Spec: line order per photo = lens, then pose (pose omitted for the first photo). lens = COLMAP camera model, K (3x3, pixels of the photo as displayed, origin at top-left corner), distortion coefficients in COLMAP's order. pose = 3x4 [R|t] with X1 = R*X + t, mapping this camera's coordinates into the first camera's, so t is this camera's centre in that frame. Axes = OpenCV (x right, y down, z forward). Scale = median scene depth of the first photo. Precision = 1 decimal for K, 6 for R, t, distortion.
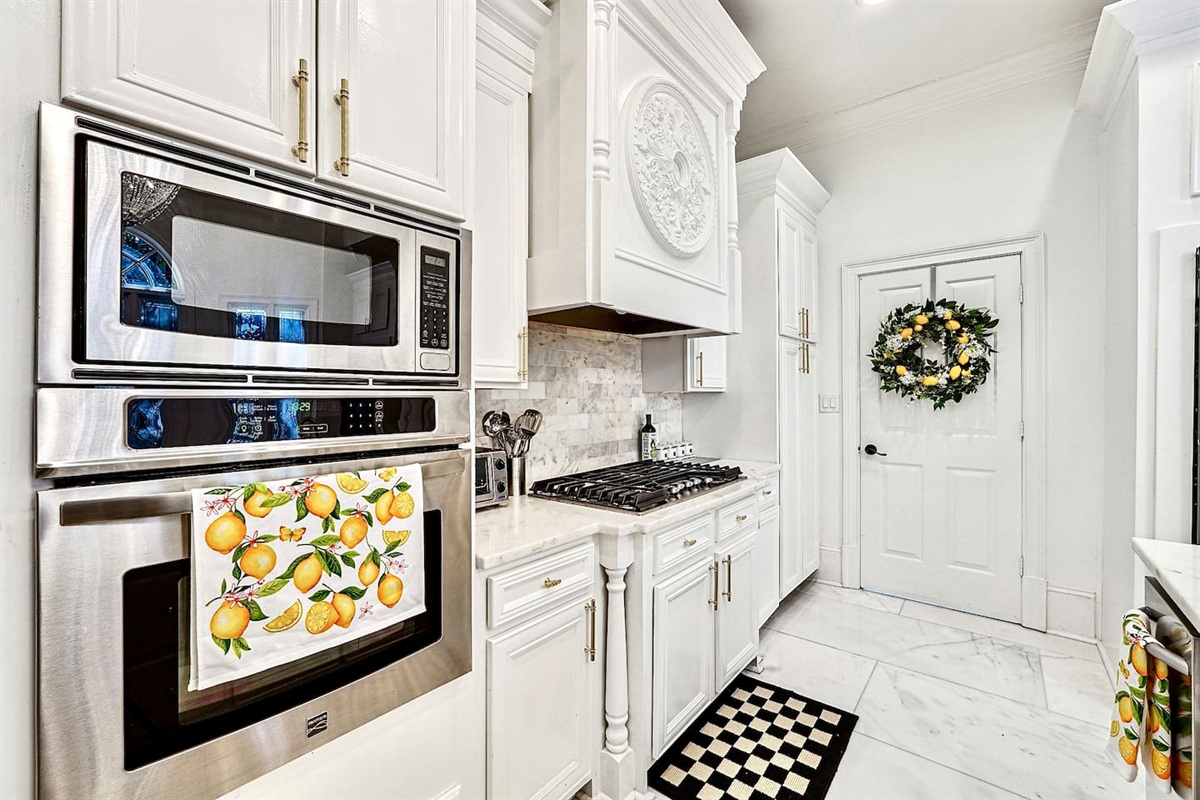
lens RADIAL K [[490.6, 0, 595.6], [0, 490.6, 397.4], [0, 0, 1]] dist [-0.015662, -0.000499]
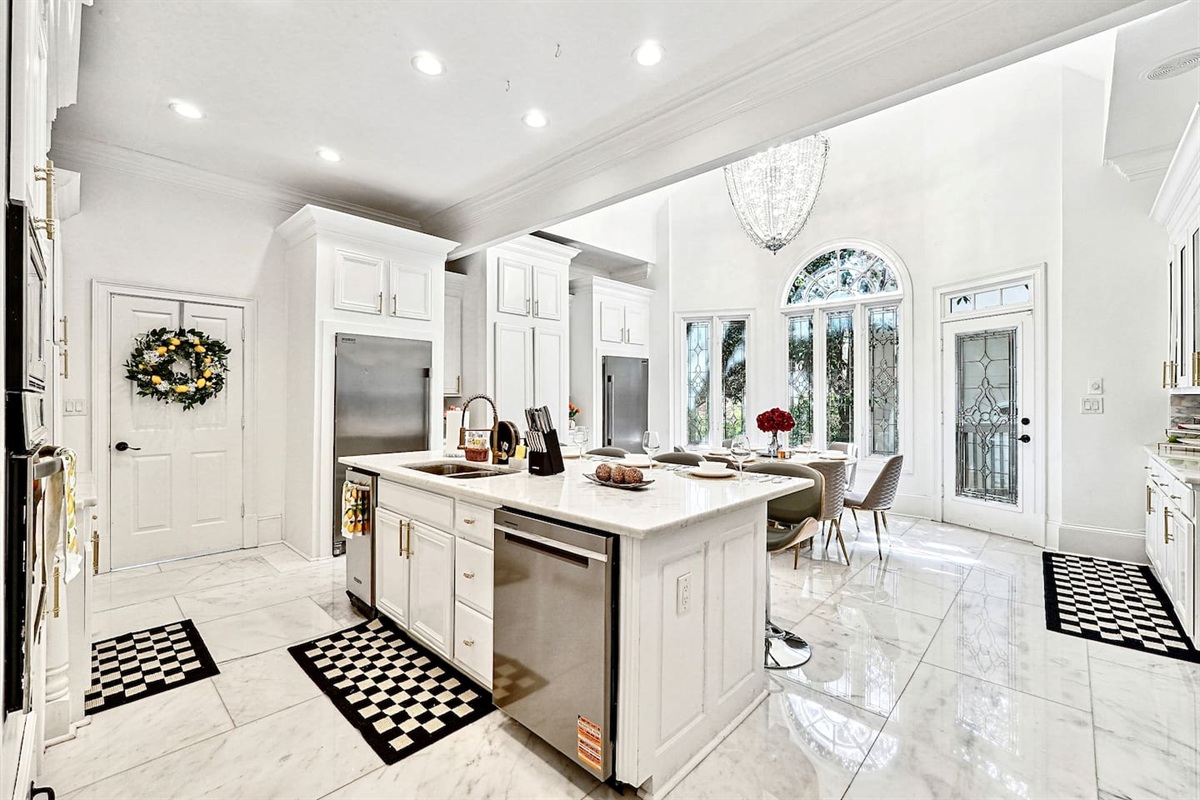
lens RADIAL K [[500.2, 0, 601.3], [0, 500.2, 391.8], [0, 0, 1]] dist [-0.018075, 0.005393]
pose [[0.057413, 0.014116, 0.998251, -0.603273], [0.000758, 0.999899, -0.014183, -0.005428], [-0.998350, 0.001571, 0.057396, -0.223027]]
